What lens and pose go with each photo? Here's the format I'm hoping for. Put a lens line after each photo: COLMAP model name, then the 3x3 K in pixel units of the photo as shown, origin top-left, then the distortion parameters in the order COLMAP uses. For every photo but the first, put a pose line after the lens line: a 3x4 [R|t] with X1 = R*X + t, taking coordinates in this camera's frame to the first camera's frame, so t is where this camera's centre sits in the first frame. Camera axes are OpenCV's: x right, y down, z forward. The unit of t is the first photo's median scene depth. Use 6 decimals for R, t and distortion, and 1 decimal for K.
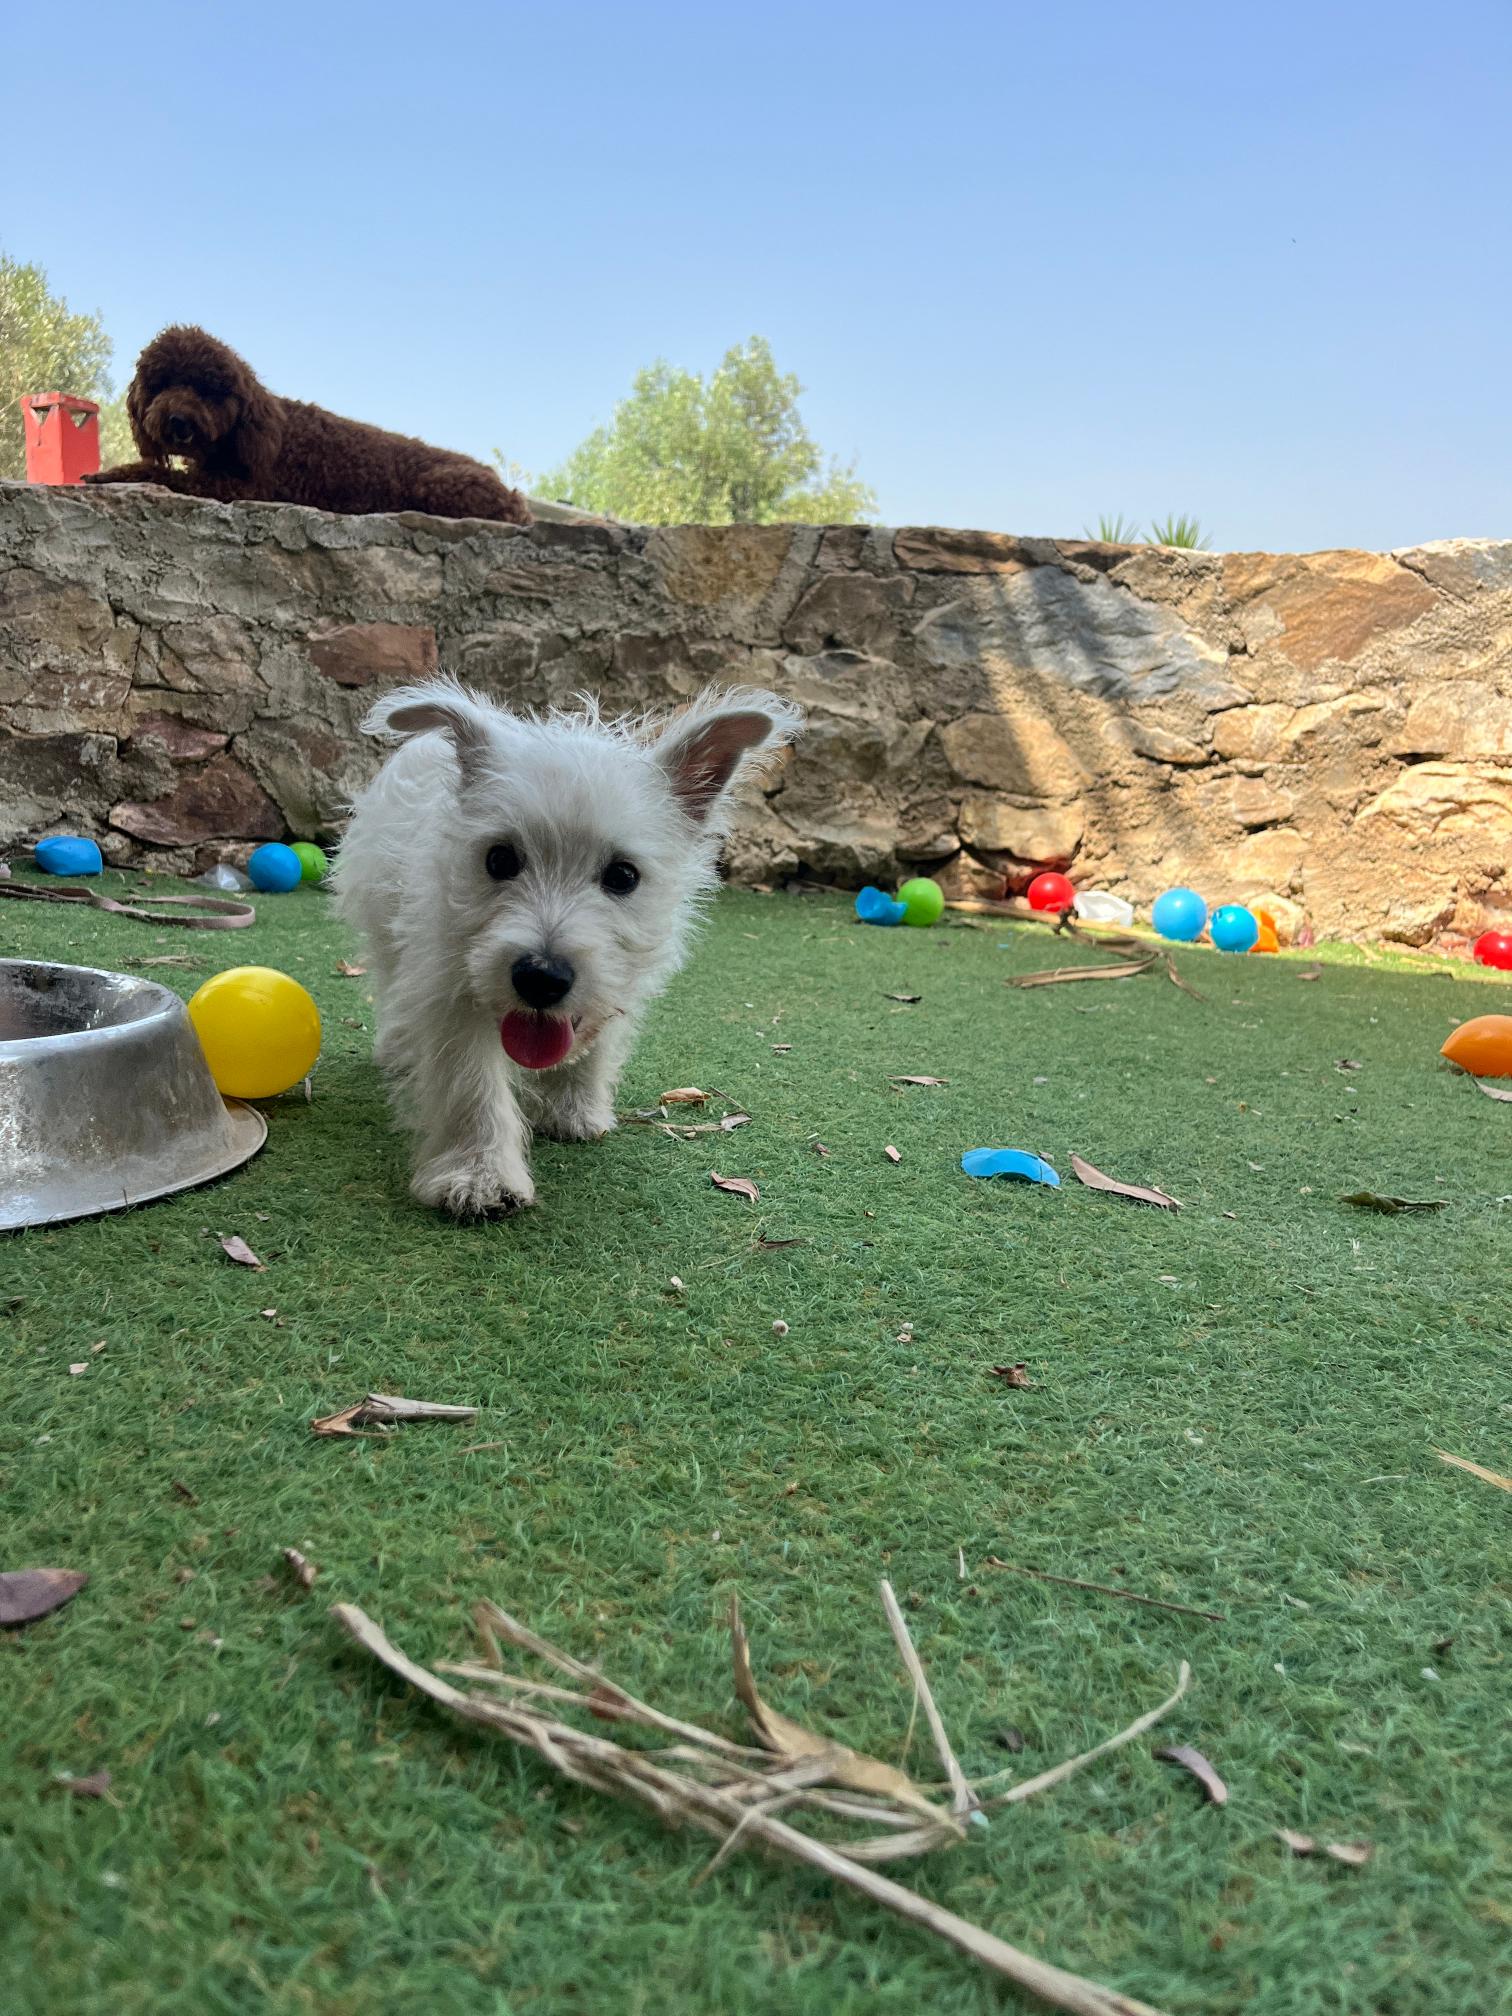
lens RADIAL K [[1508.1, 0, 708.0], [0, 1508.1, 1012.4], [0, 0, 1]] dist [0.058983, -0.076245]
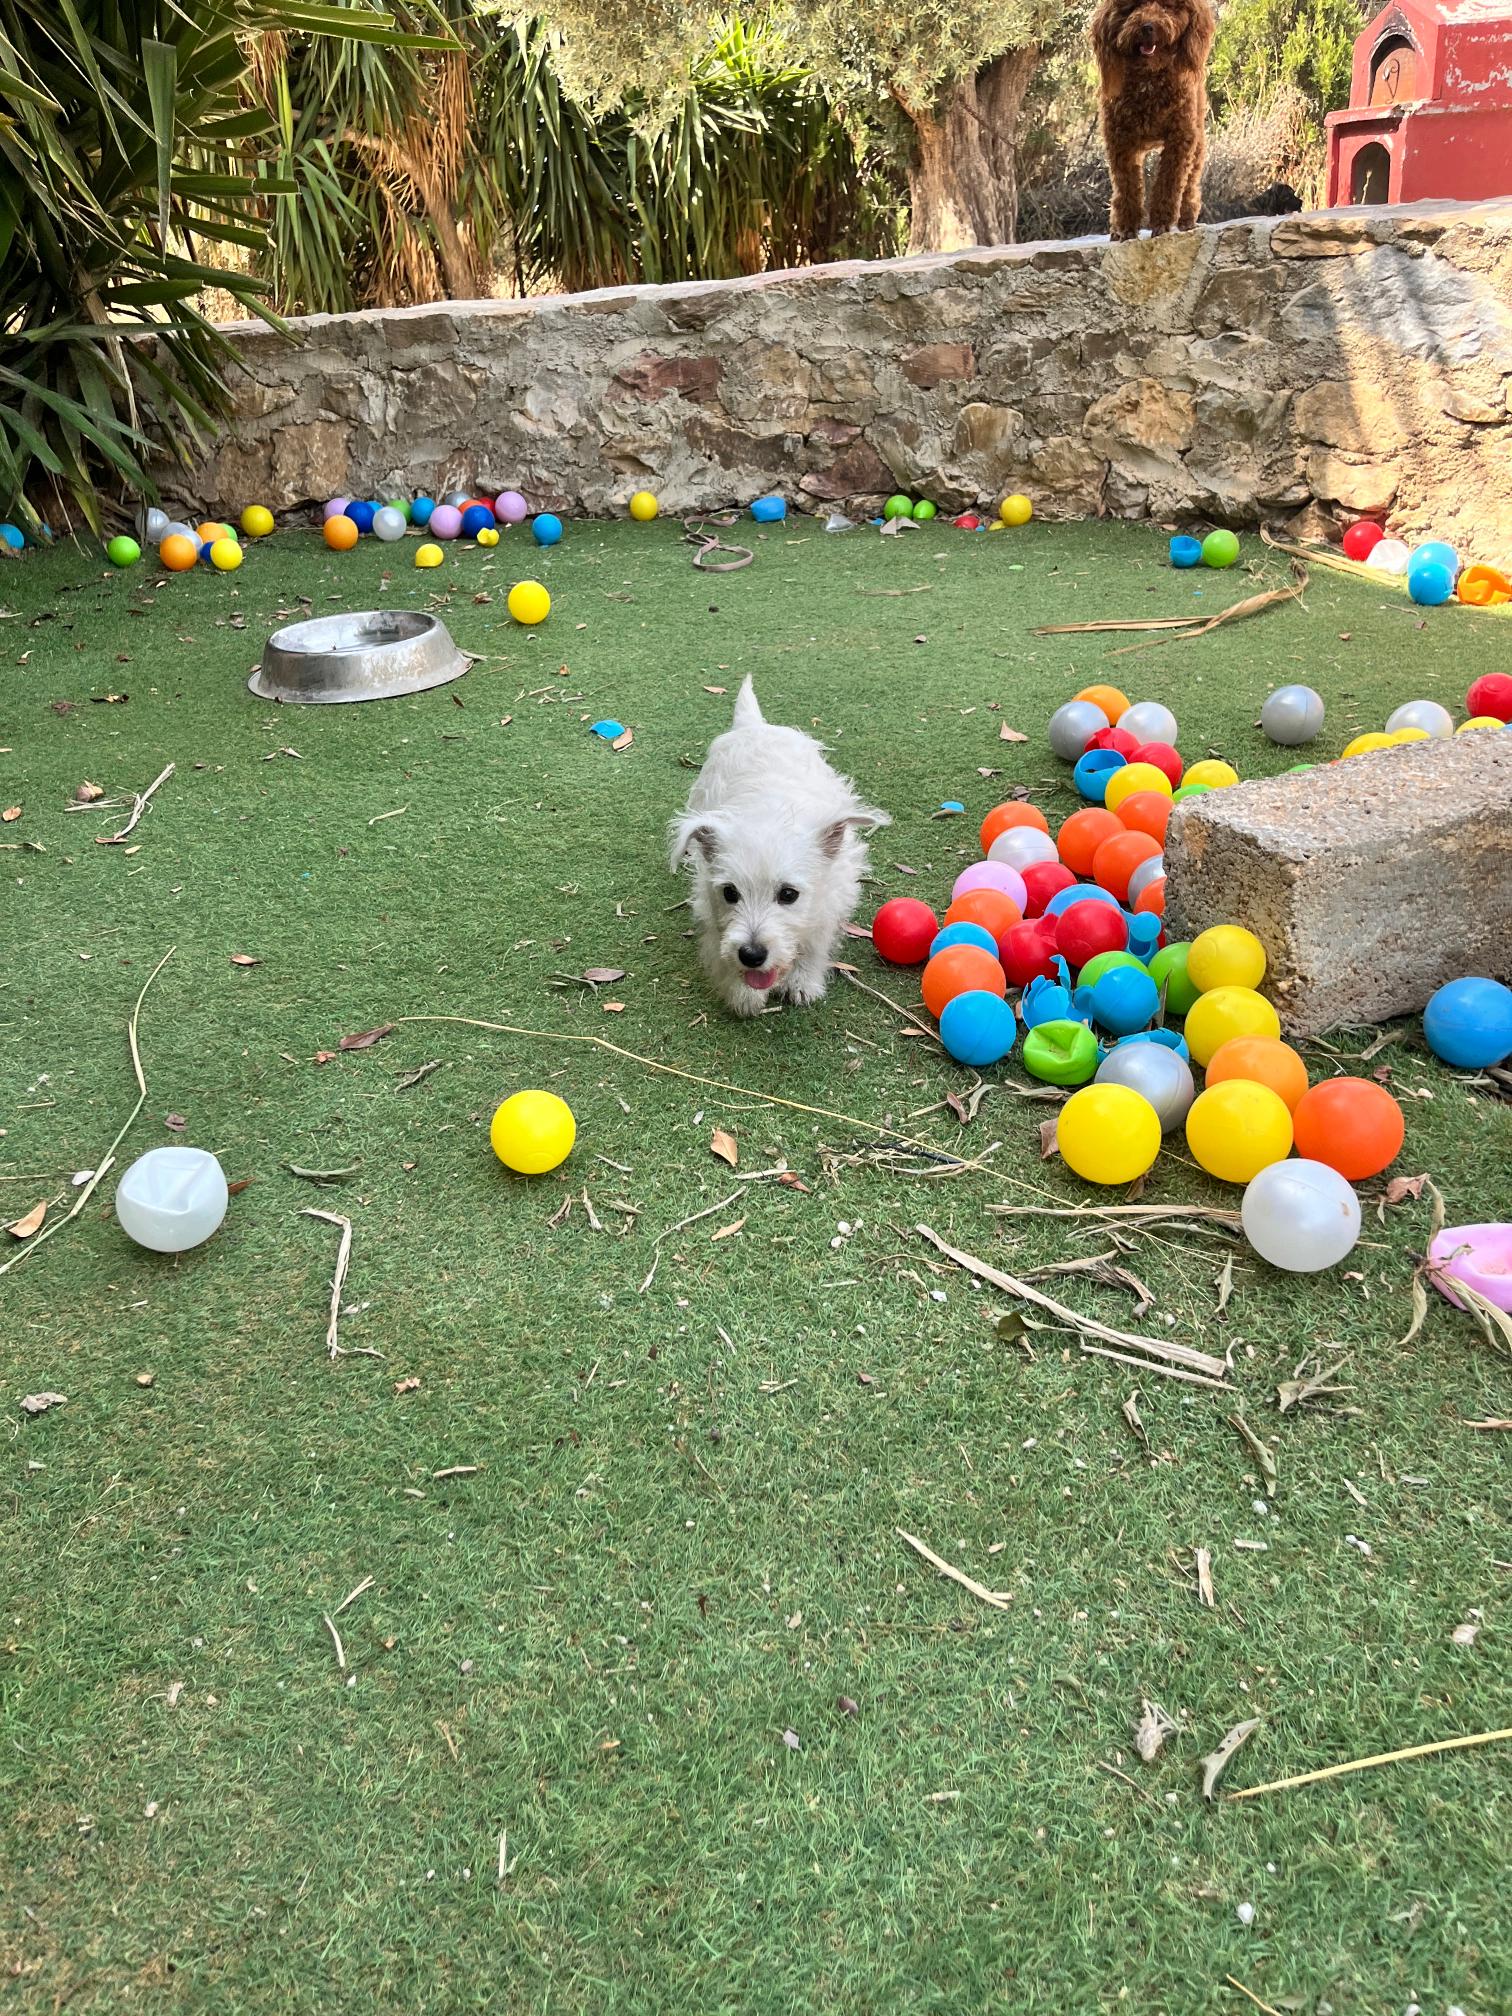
lens RADIAL K [[1508.1, 0, 758.2], [0, 1508.1, 1012.8], [0, 0, 1]] dist [0.058983, -0.076245]
pose [[0.629649, 0.262607, -0.731149, 0.940314], [-0.020316, 0.946380, 0.322416, -0.105946], [0.776614, -0.188156, 0.601223, -0.186430]]
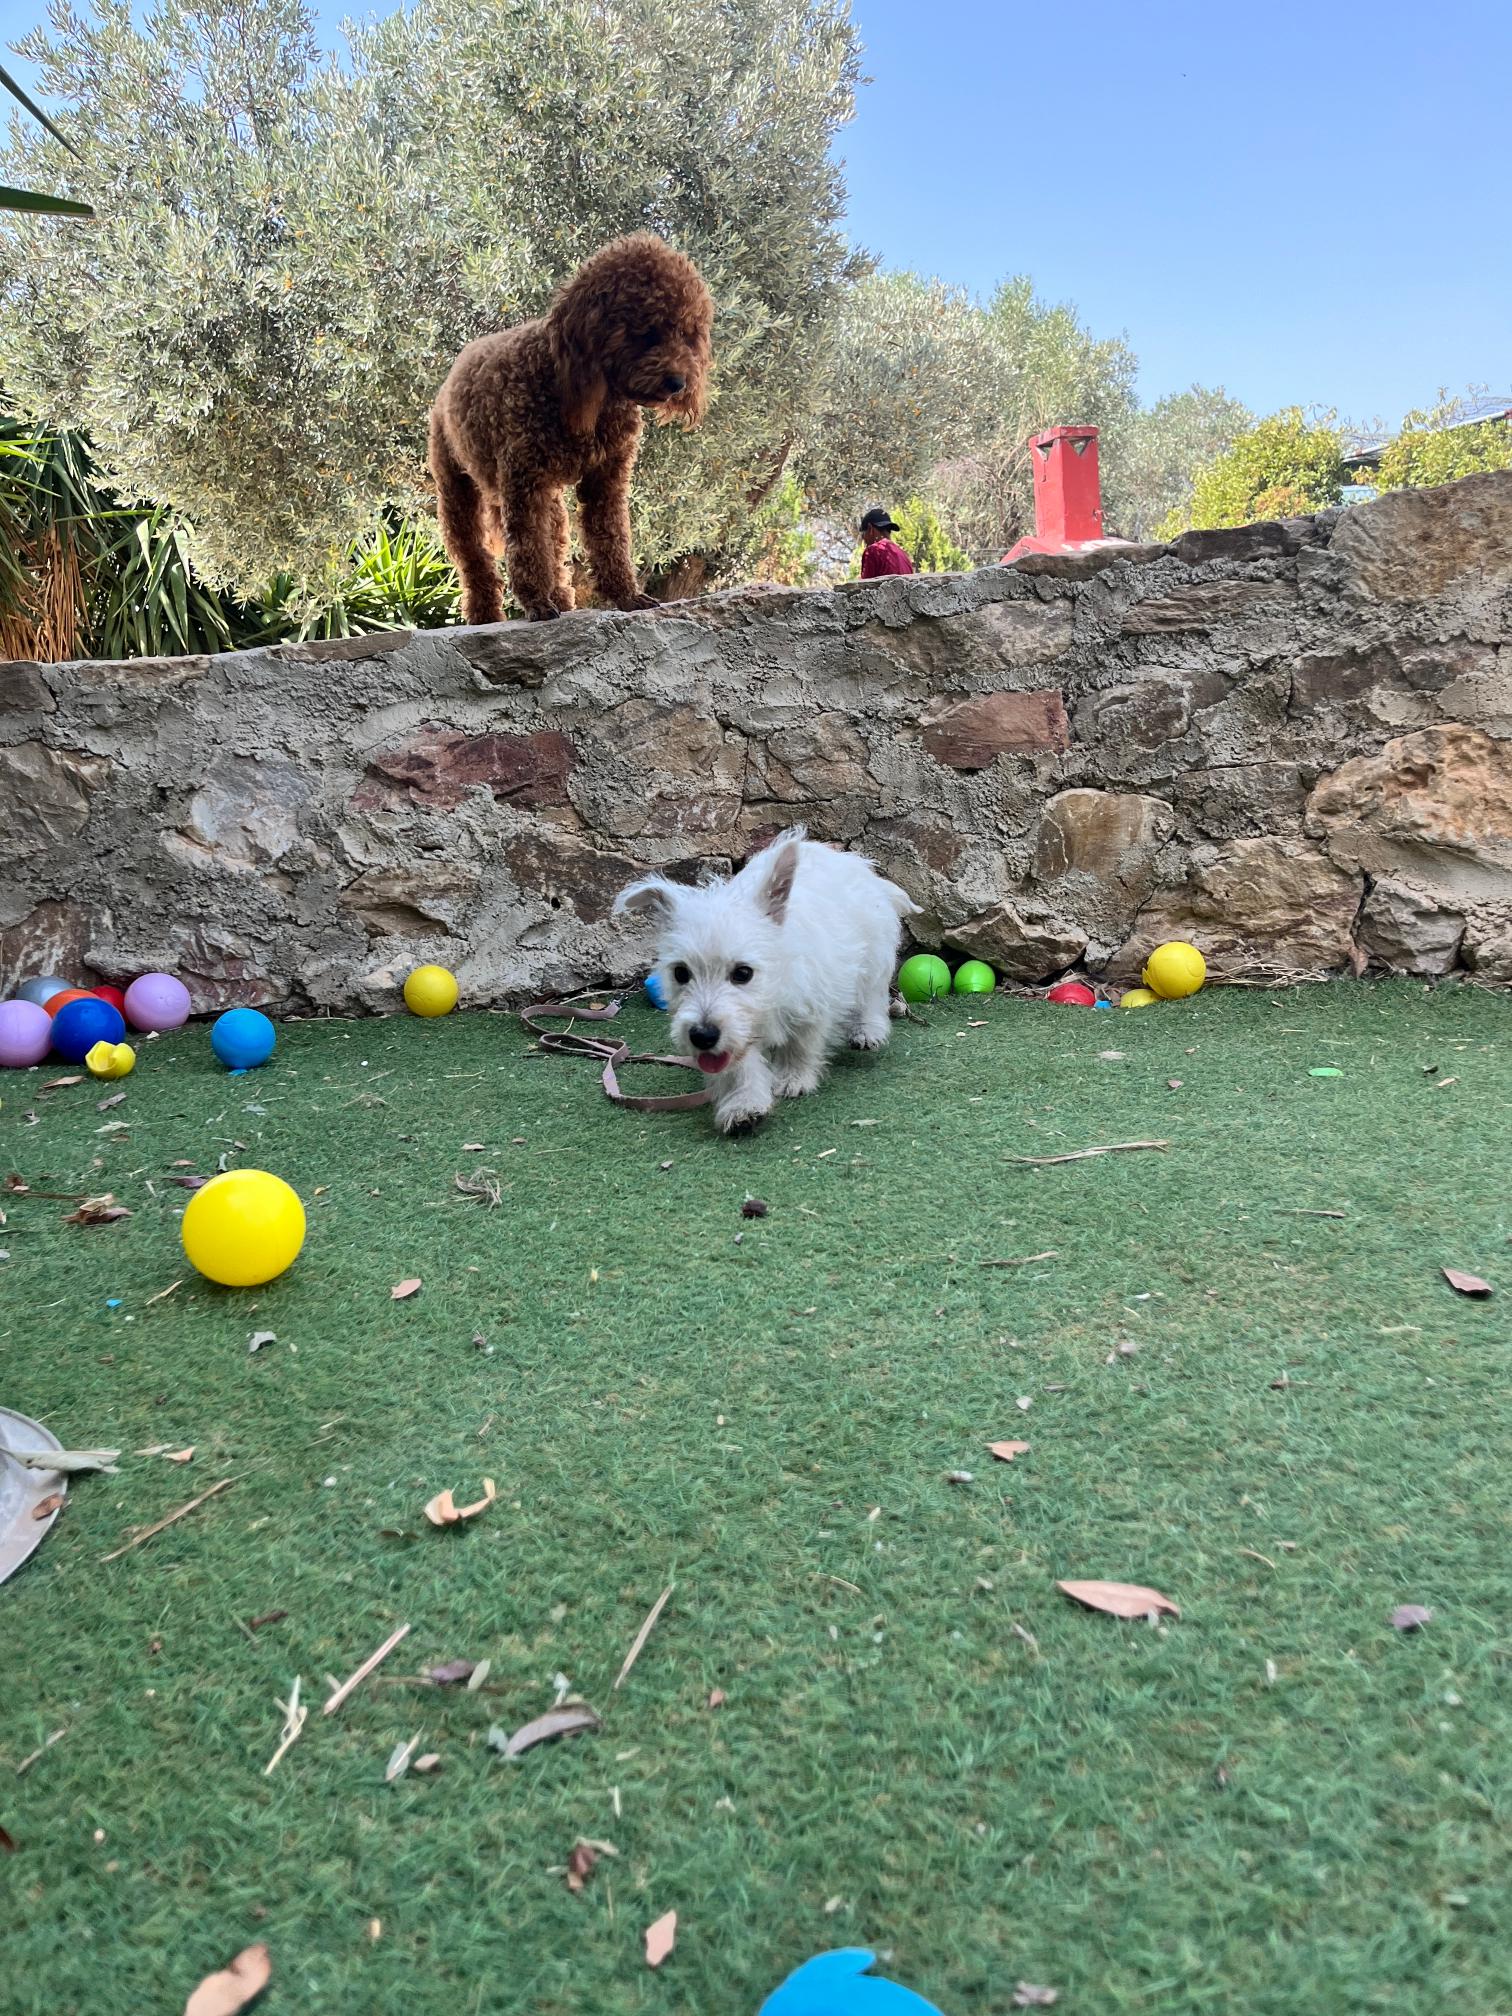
lens RADIAL K [[1508.1, 0, 775.3], [0, 1508.1, 1028.6], [0, 0, 1]] dist [0.058983, -0.076245]
pose [[0.805649, -0.002248, -0.592389, 0.180315], [0.014224, 0.999778, 0.015550, -0.081450], [0.592223, -0.020954, 0.805502, 0.232167]]
